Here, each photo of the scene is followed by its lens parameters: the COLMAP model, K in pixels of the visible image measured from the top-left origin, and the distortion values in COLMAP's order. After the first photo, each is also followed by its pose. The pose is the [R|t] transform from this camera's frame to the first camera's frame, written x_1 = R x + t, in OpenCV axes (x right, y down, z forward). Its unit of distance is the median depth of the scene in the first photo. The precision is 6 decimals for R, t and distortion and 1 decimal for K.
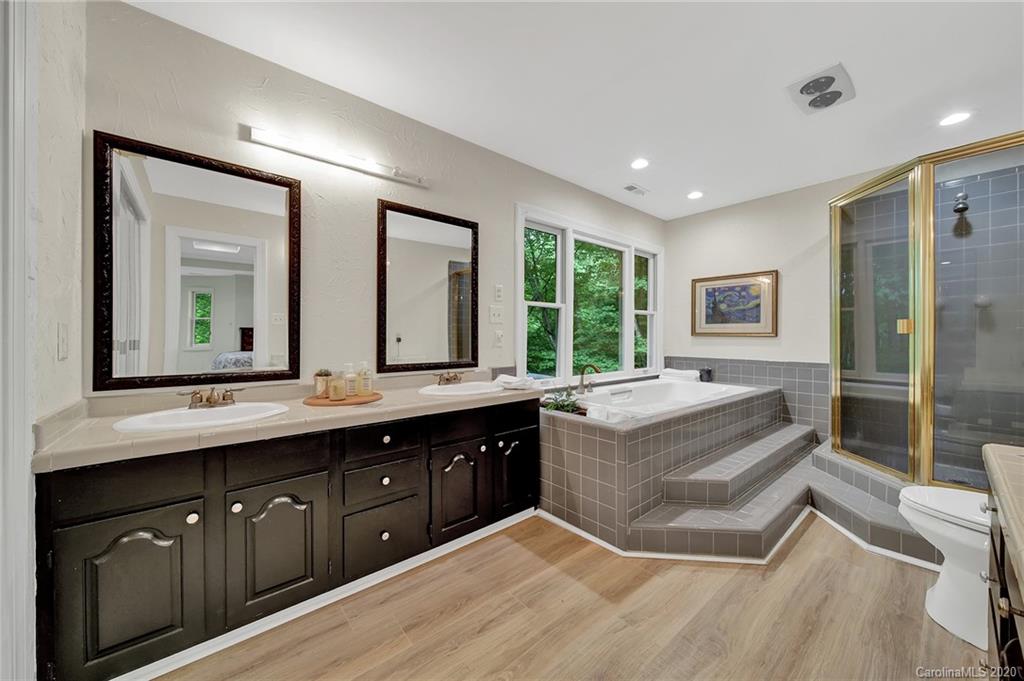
lens RADIAL K [[366.1, 0, 514.1], [0, 366.1, 340.7], [0, 0, 1]] dist [0.001072, 0.000125]
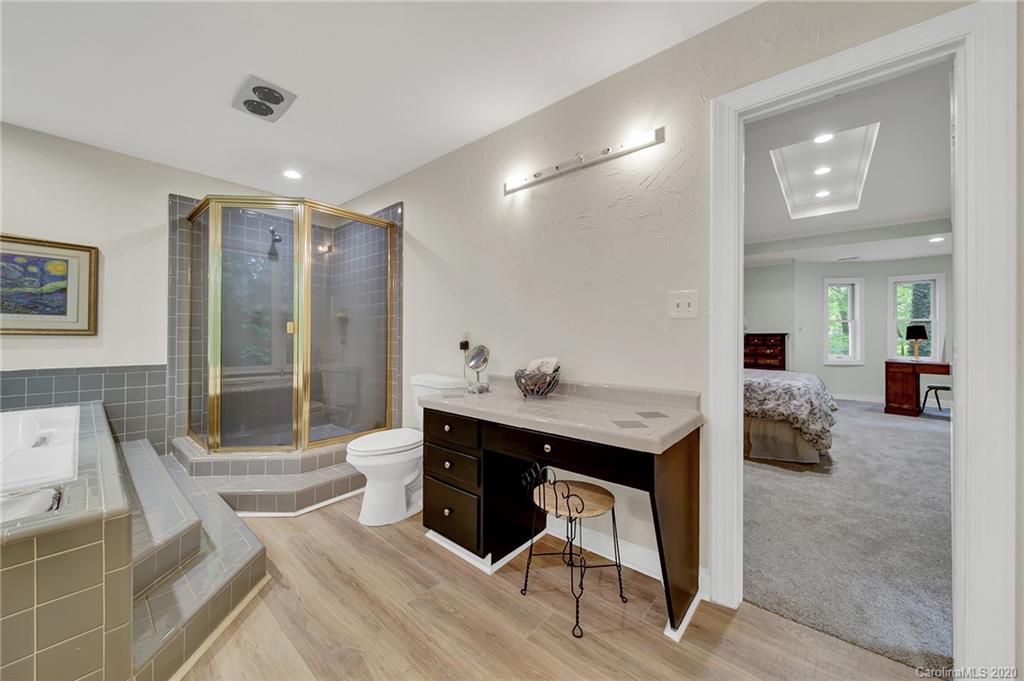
lens RADIAL K [[366.1, 0, 518.2], [0, 366.1, 333.2], [0, 0, 1]] dist [0.001072, 0.000125]
pose [[-0.155446, 0.005759, 0.987828, -0.287667], [0.007113, 0.999964, -0.004710, -0.007044], [-0.987819, 0.006294, -0.155481, 0.429480]]
